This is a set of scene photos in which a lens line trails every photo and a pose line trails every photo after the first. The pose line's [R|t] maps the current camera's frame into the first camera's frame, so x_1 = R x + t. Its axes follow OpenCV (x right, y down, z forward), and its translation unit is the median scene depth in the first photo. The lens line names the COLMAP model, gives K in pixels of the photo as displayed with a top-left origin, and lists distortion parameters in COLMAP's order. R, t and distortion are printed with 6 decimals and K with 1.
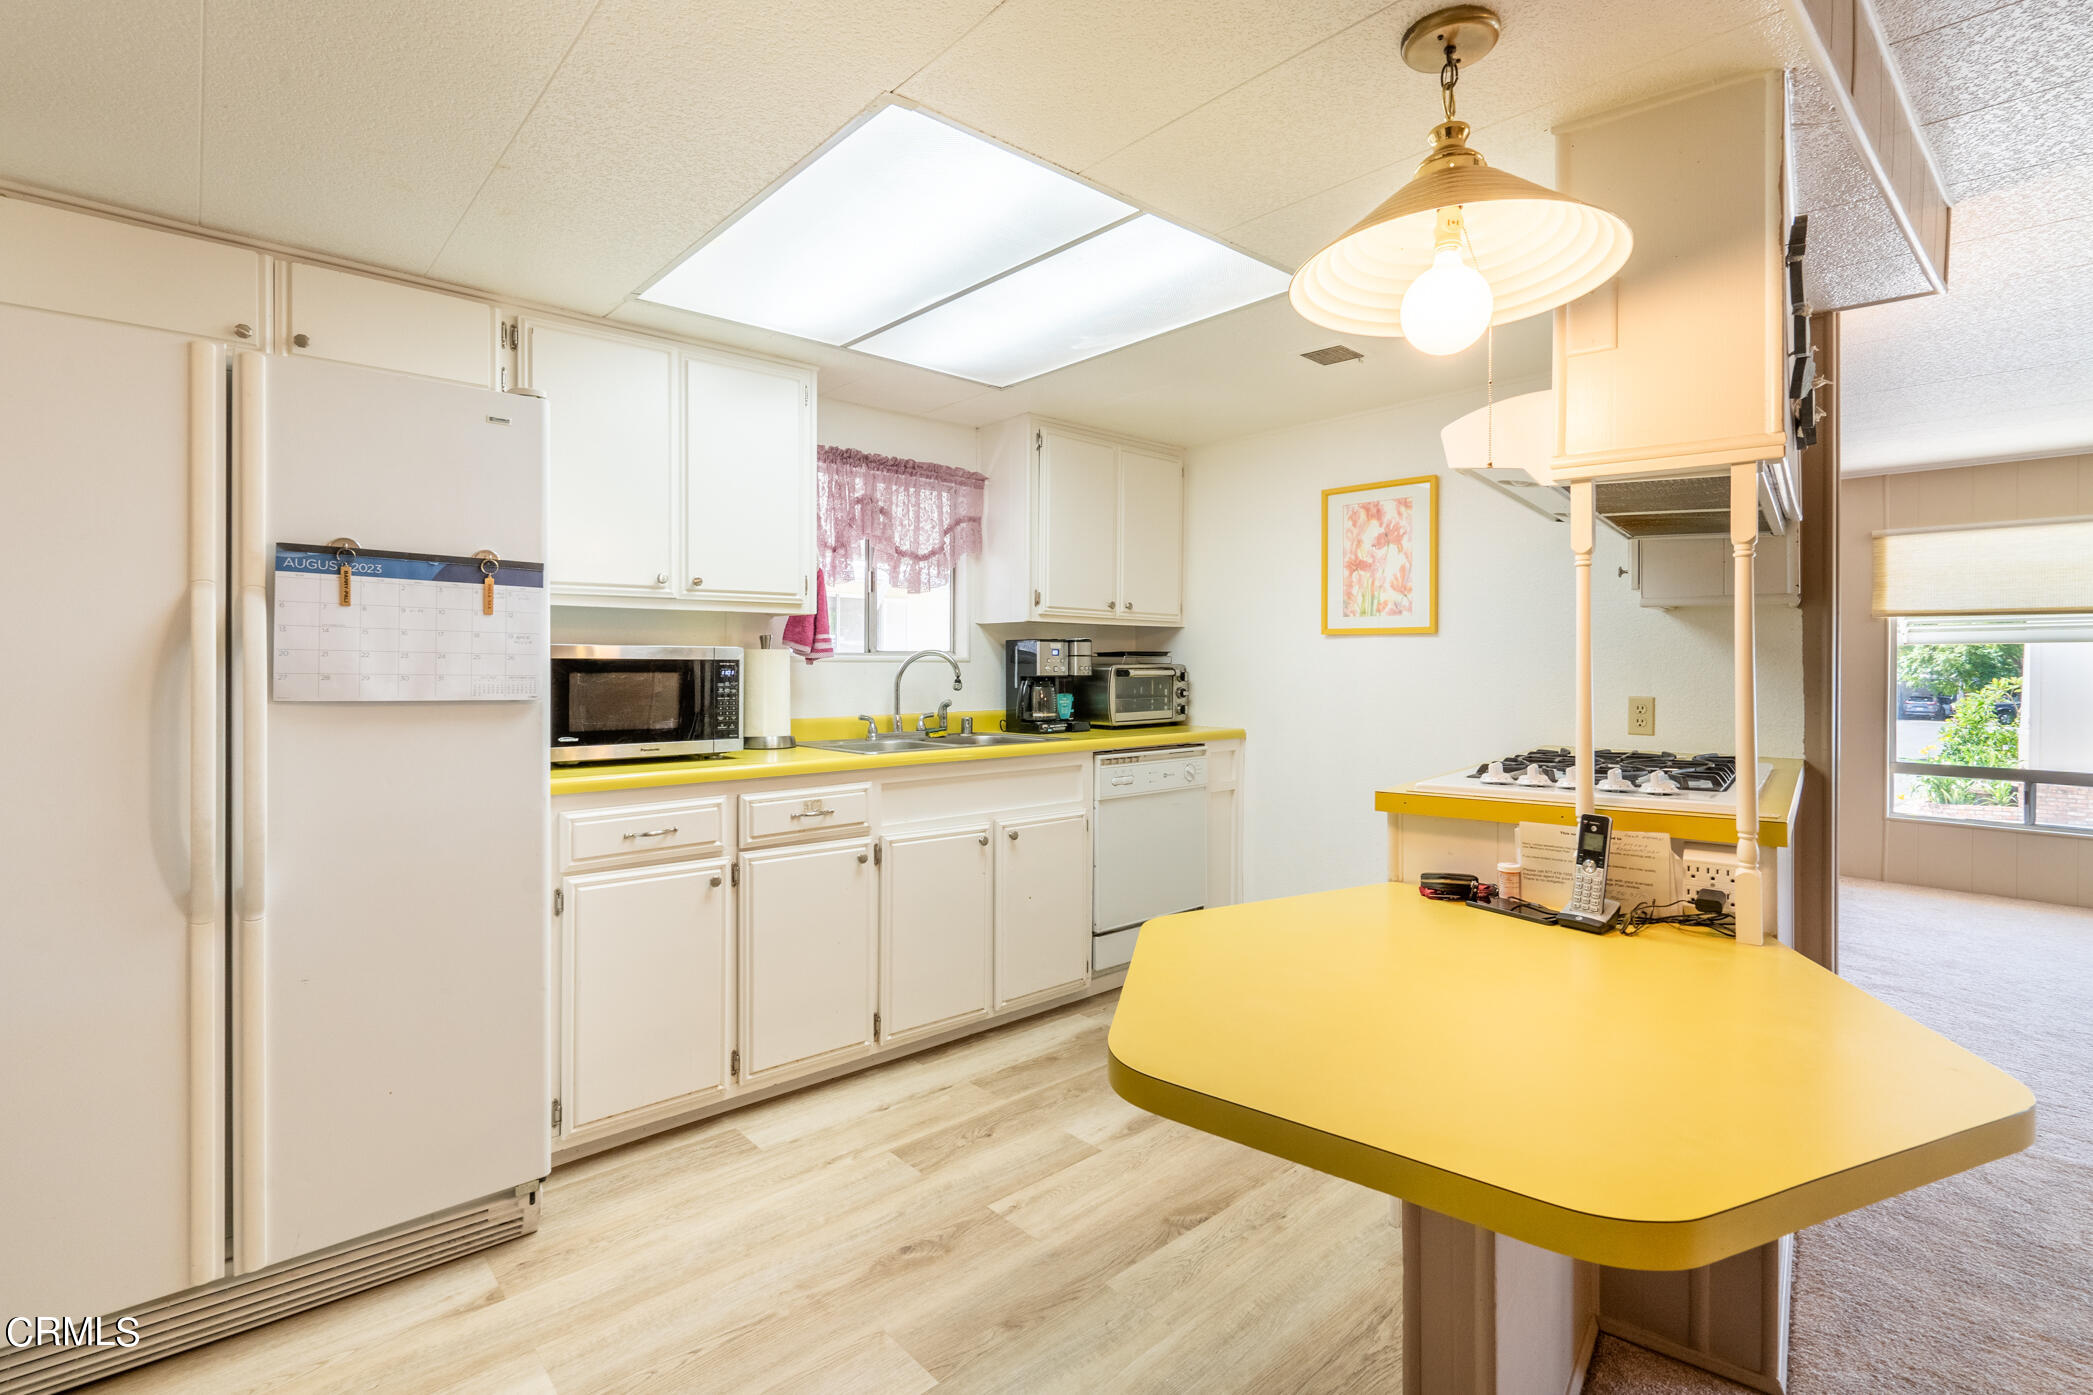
lens RADIAL K [[953.9, 0, 1049.8], [0, 953.9, 654.2], [0, 0, 1]] dist [-0.000236, 0.000074]
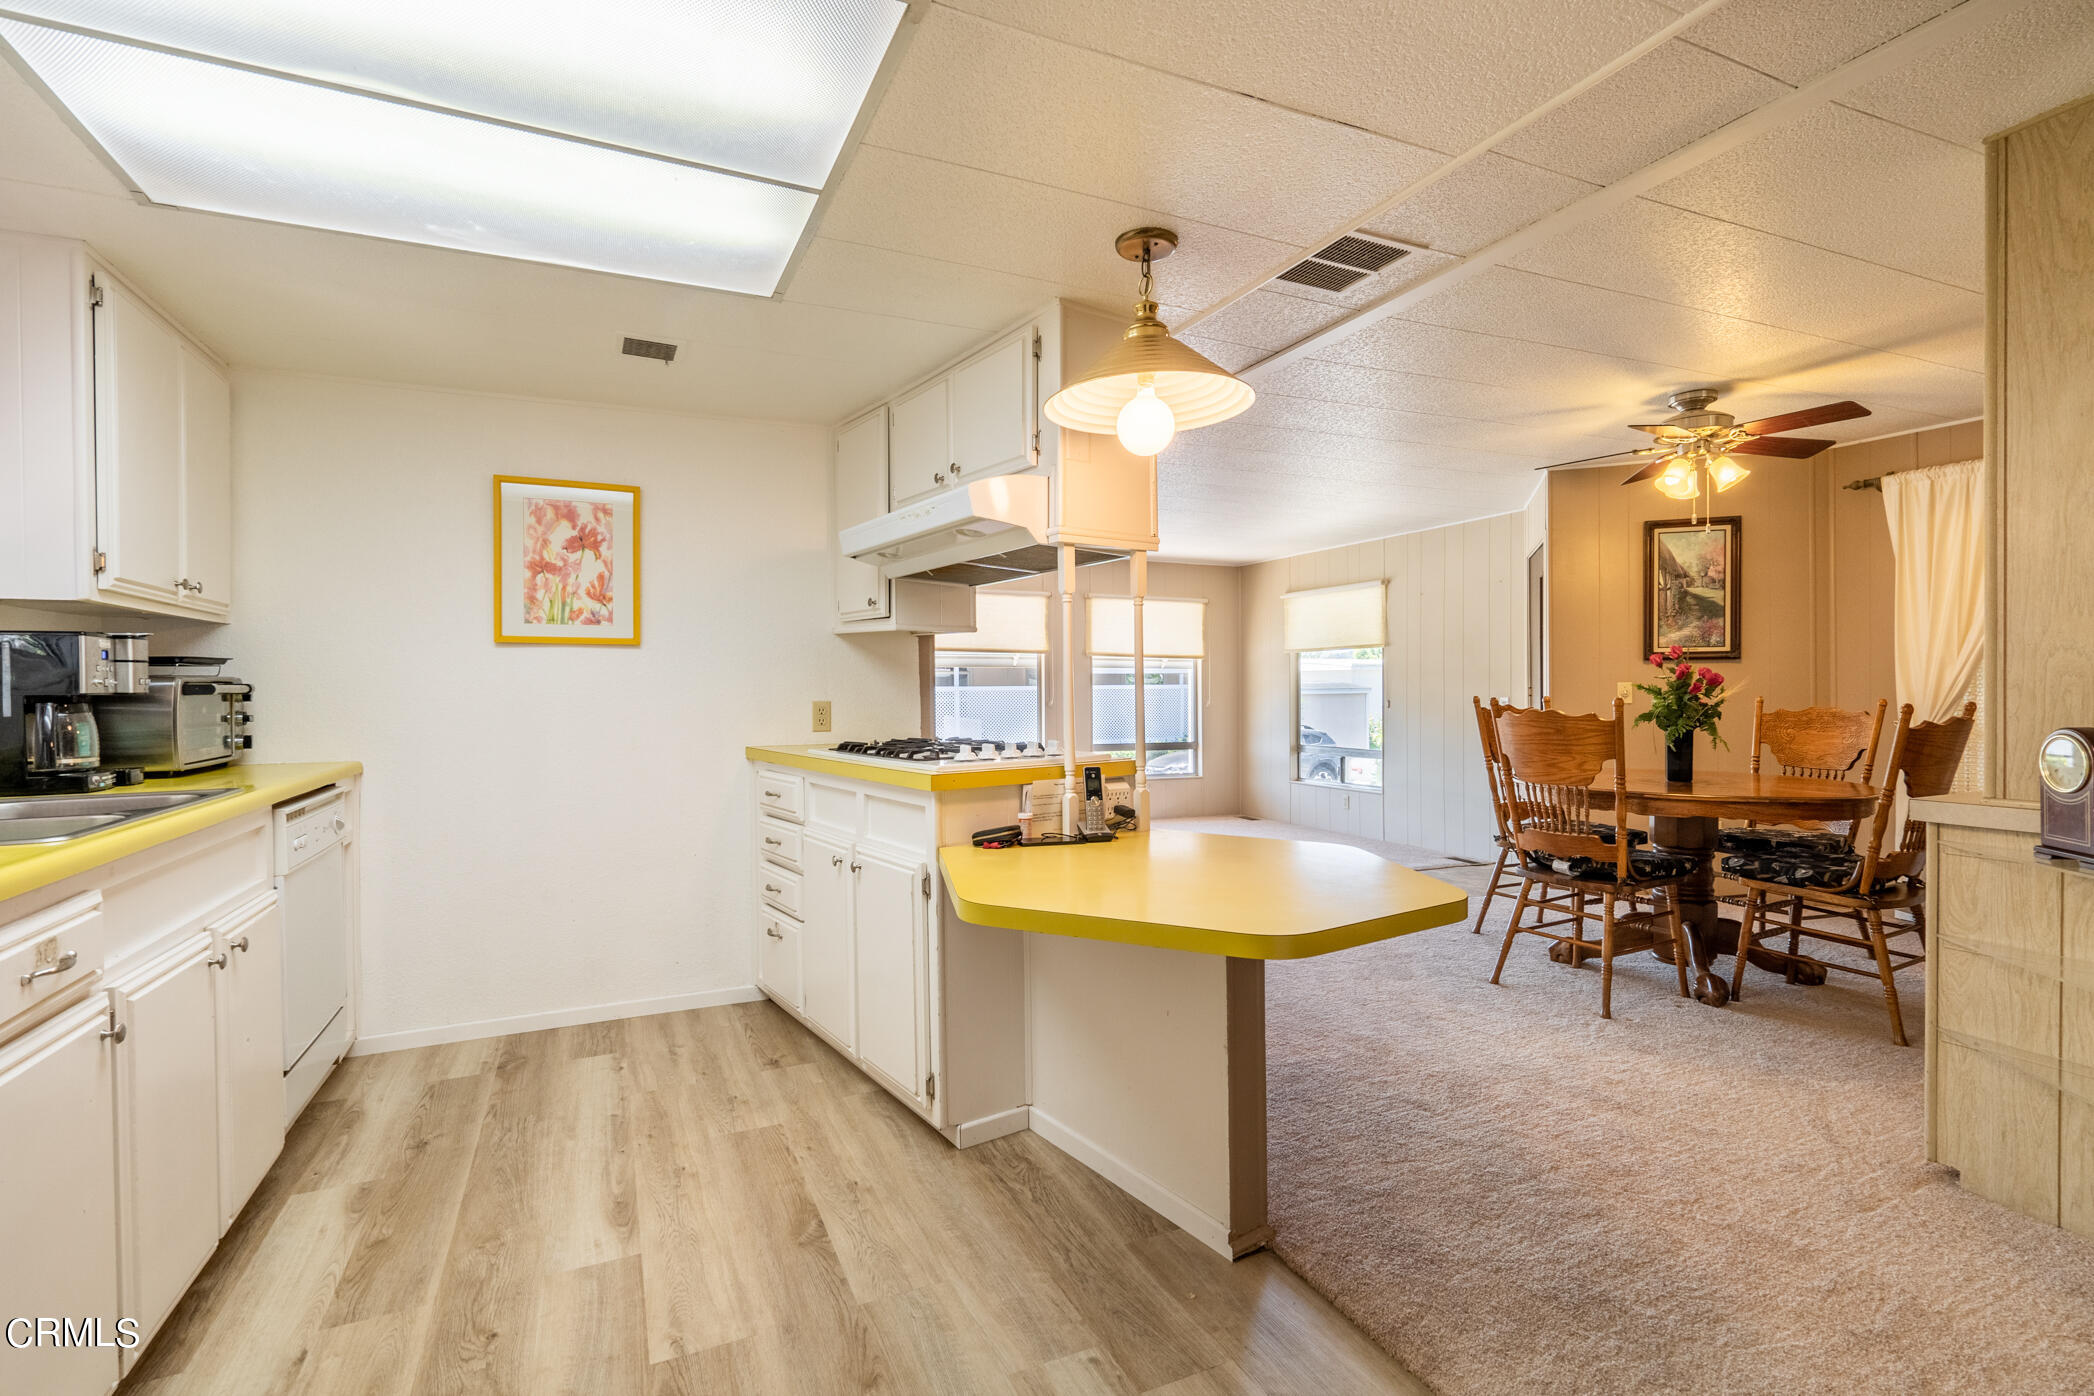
lens RADIAL K [[978.6, 0, 1039.6], [0, 978.6, 686.7], [0, 0, 1]] dist [0.000901, 0.000361]
pose [[0.306889, -0.005490, 0.951730, -0.444483], [-0.002413, 0.999976, 0.006547, 0.013997], [-0.951742, -0.004306, 0.306868, 0.281574]]
